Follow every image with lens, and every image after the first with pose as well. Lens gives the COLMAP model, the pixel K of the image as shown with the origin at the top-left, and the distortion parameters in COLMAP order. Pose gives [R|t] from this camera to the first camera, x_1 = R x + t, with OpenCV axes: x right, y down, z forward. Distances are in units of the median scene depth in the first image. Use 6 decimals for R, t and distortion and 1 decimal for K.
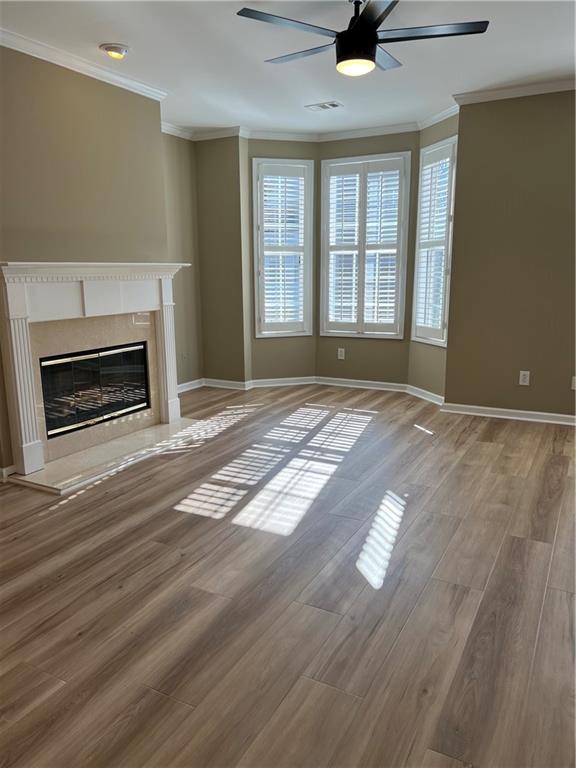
lens RADIAL K [[576.6, 0, 286.4], [0, 576.6, 393.0], [0, 0, 1]] dist [0.080458, -0.094080]
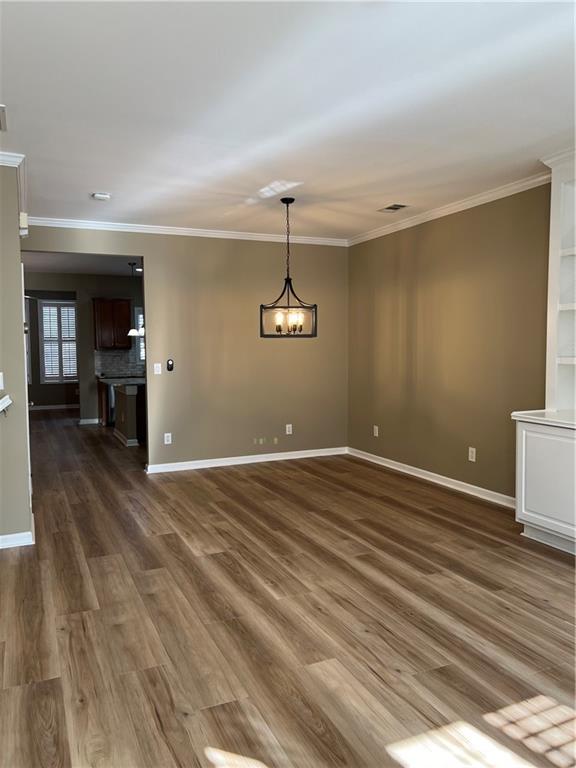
lens RADIAL K [[576.6, 0, 286.4], [0, 576.6, 393.0], [0, 0, 1]] dist [0.080458, -0.094080]
pose [[-0.613442, 0.075942, -0.786080, 0.800420], [-0.153331, 0.964972, 0.212882, -0.398783], [0.774712, 0.251121, -0.580310, 1.690373]]
